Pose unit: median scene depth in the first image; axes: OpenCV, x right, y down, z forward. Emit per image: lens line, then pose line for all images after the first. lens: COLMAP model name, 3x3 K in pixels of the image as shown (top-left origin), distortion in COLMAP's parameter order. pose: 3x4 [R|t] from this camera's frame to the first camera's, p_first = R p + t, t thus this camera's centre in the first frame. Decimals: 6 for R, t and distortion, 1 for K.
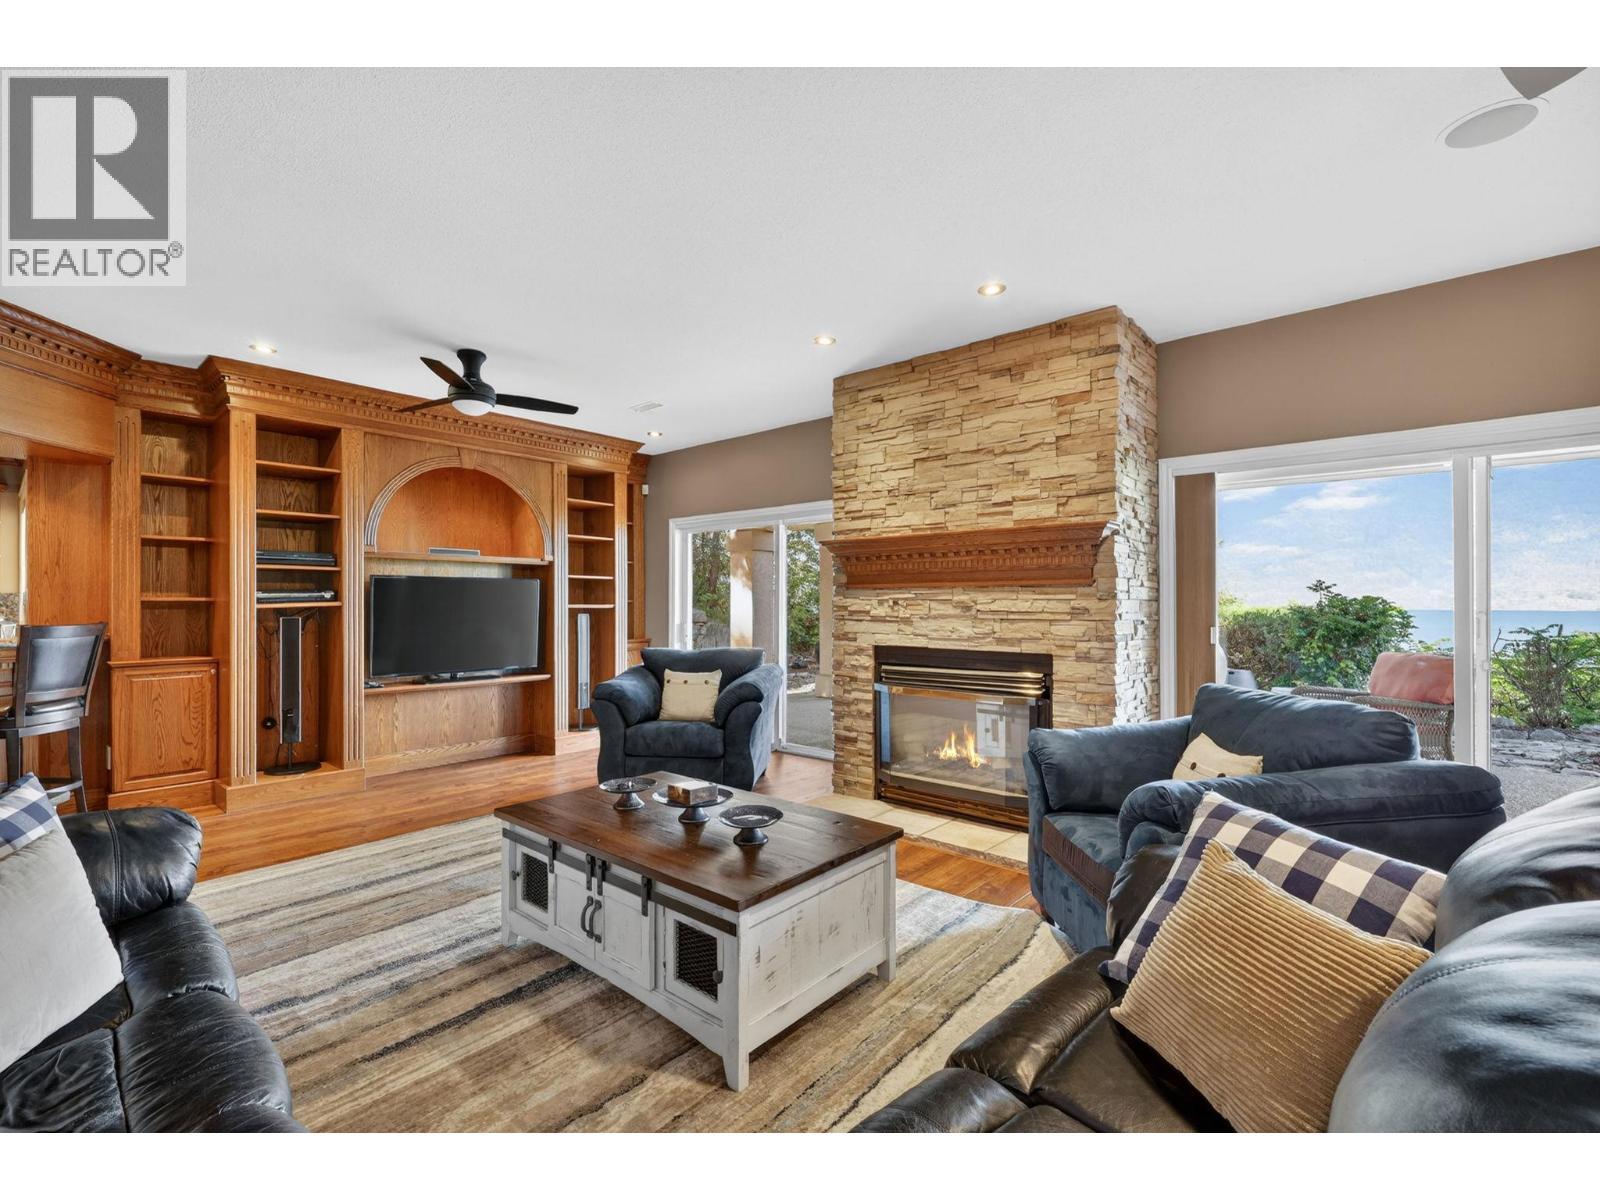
lens RADIAL K [[702.0, 0, 806.2], [0, 702.0, 602.9], [0, 0, 1]] dist [-0.000265, 0.000282]
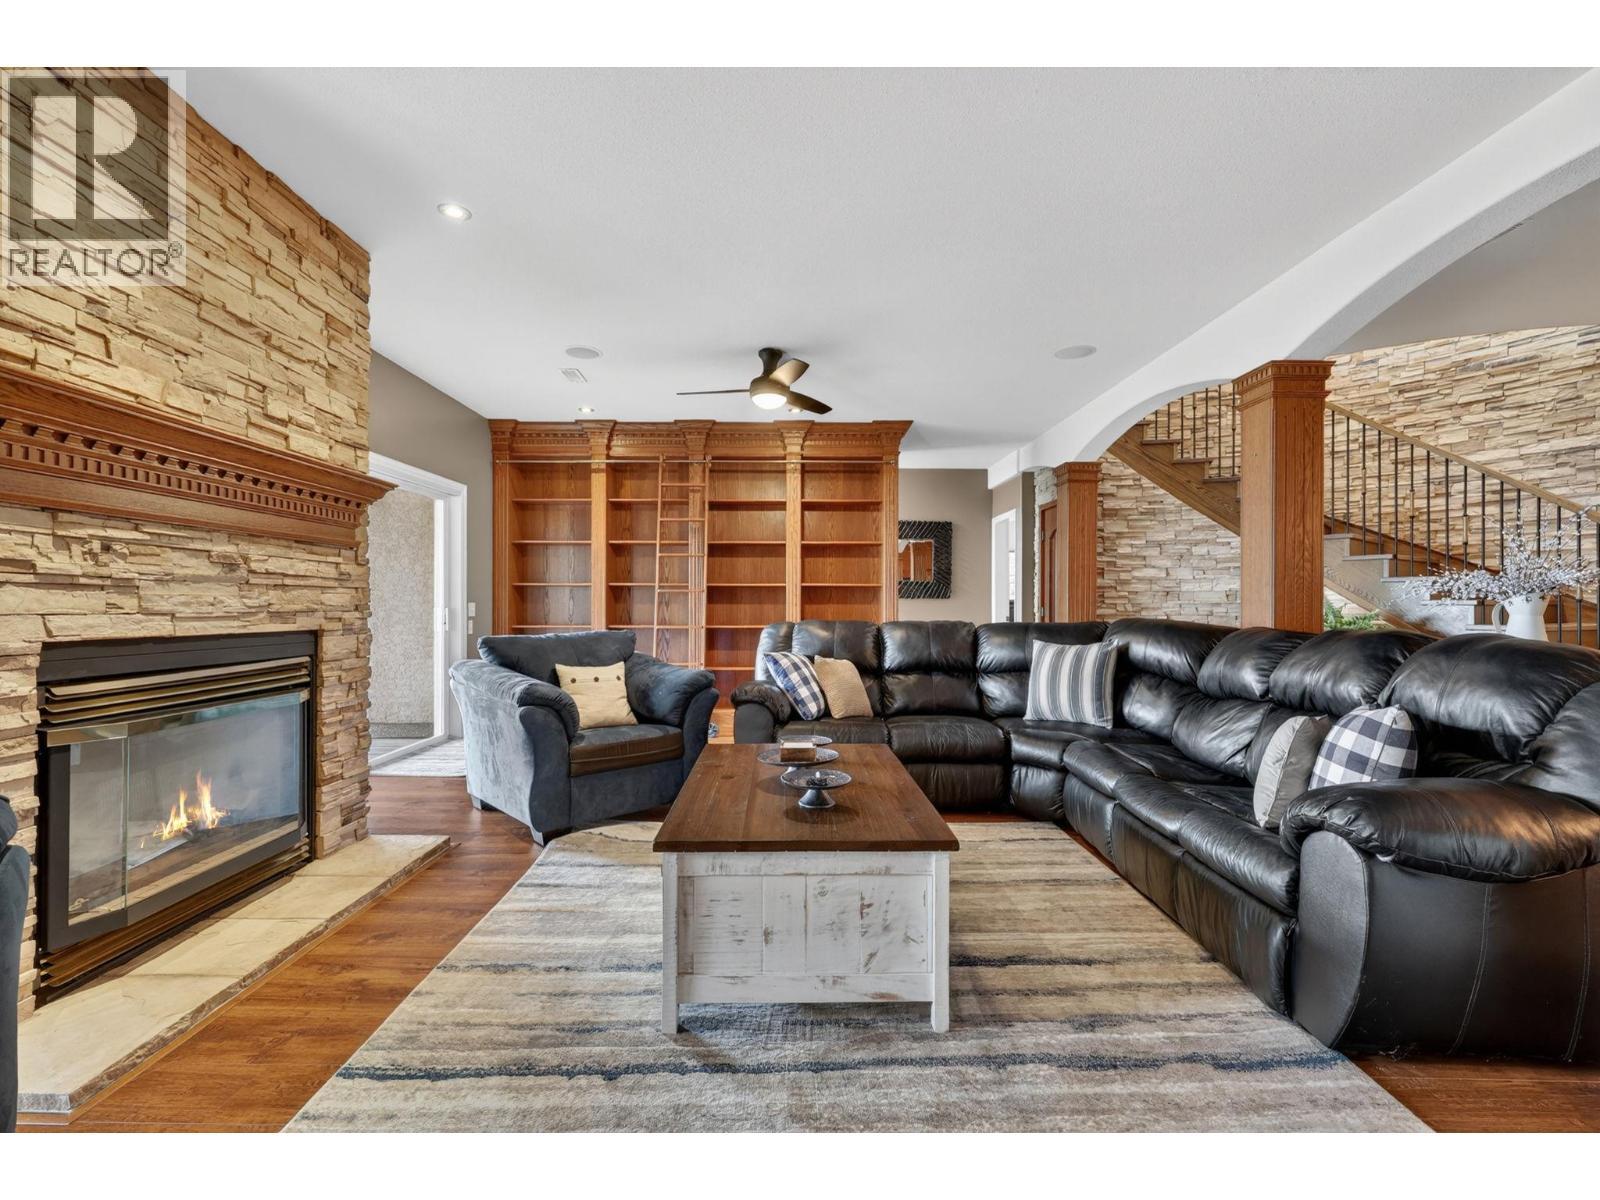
lens RADIAL K [[702.0, 0, 798.0], [0, 702.0, 598.9], [0, 0, 1]] dist [-0.000265, 0.000282]
pose [[-0.655934, 0.006241, 0.754792, -0.601034], [0.002004, 0.999977, -0.006526, 0.043729], [-0.754815, -0.002768, -0.655931, 1.093714]]
